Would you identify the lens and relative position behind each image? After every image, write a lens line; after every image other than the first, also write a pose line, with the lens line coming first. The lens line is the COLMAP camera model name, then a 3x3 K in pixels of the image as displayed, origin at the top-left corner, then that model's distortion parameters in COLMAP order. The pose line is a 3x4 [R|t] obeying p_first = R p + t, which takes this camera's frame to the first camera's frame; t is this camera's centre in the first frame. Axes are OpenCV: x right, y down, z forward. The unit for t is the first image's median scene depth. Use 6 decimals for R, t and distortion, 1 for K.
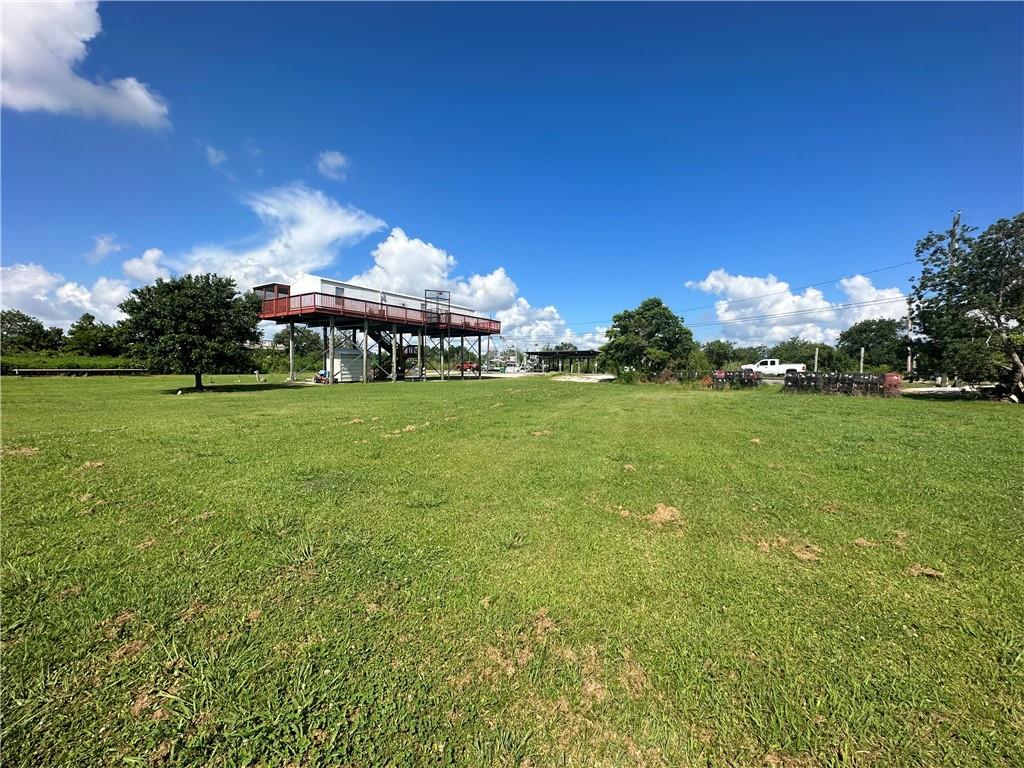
lens RADIAL K [[411.2, 0, 512.0], [0, 411.2, 384.0], [0, 0, 1]] dist [0.001209, 0.000124]
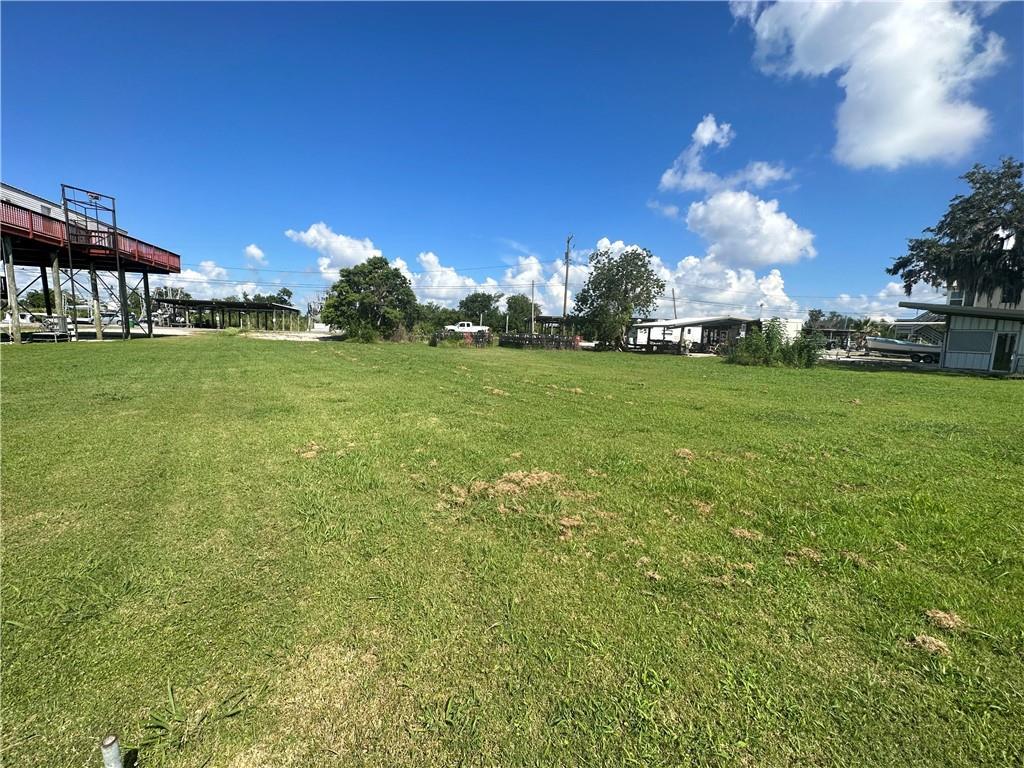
lens RADIAL K [[411.2, 0, 512.0], [0, 411.2, 384.0], [0, 0, 1]] dist [0.001209, 0.000124]
pose [[0.622755, -0.086493, 0.777622, -0.237930], [0.004256, 0.994231, 0.107177, -0.005418], [-0.782406, -0.063436, 0.619530, 0.094539]]
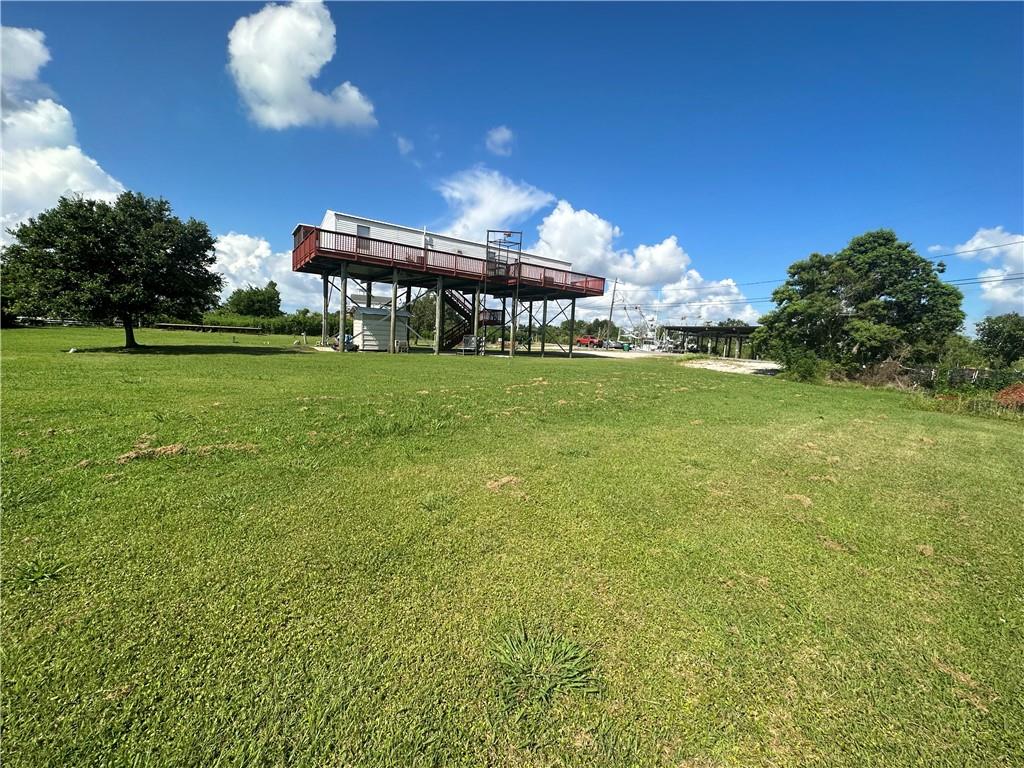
lens RADIAL K [[411.2, 0, 512.0], [0, 411.2, 384.0], [0, 0, 1]] dist [0.001209, 0.000124]
pose [[0.928173, 0.085065, -0.362296, 0.094330], [-0.063273, 0.995423, 0.071621, -0.010148], [0.366730, -0.043553, 0.929307, 0.264087]]
